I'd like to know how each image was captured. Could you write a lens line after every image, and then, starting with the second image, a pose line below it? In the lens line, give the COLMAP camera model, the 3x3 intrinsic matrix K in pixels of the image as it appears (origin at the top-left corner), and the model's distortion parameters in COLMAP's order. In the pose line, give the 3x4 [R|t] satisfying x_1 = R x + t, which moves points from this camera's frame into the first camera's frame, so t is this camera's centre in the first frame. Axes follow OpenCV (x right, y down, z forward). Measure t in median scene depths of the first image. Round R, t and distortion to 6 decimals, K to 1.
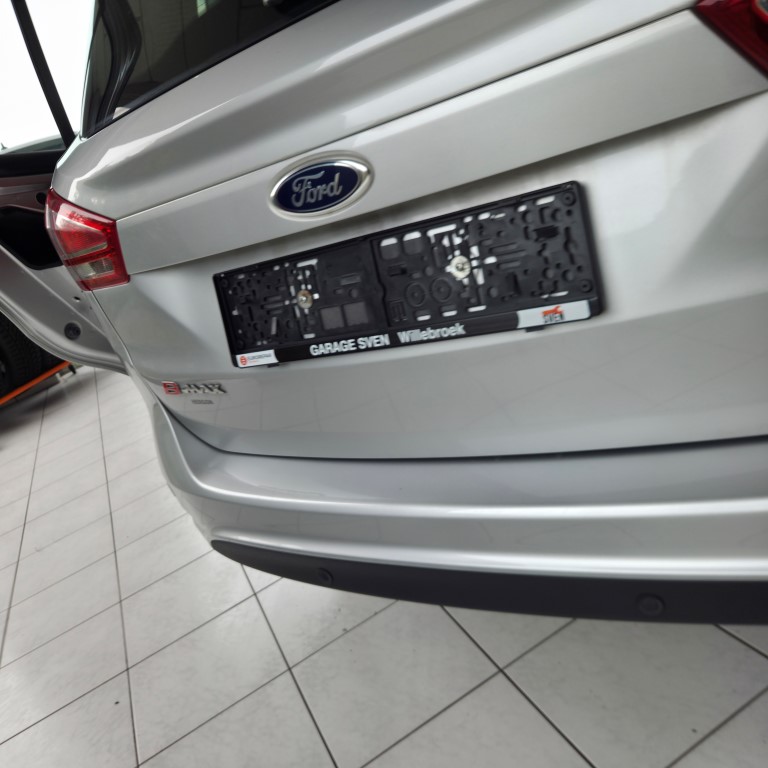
lens RADIAL K [[700.4, 0, 385.8], [0, 700.4, 386.1], [0, 0, 1]] dist [0.088369, 0.000000]
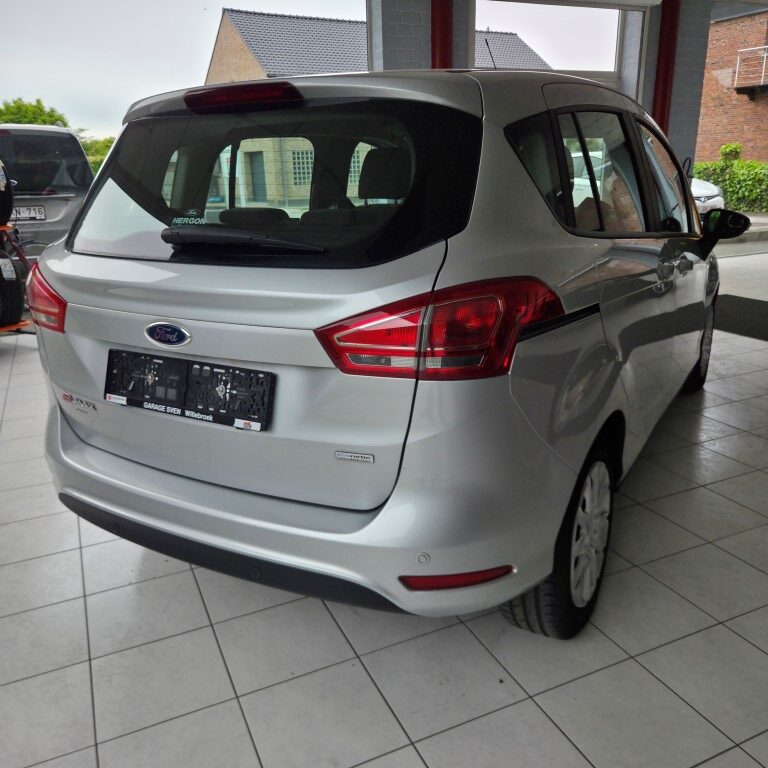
lens RADIAL K [[700.4, 0, 383.1], [0, 700.4, 379.7], [0, 0, 1]] dist [0.088369, 0.000000]
pose [[0.947984, 0.306133, 0.087225, 0.324514], [-0.296755, 0.949079, -0.105764, -0.103583], [-0.115161, 0.074378, 0.990558, -1.008860]]
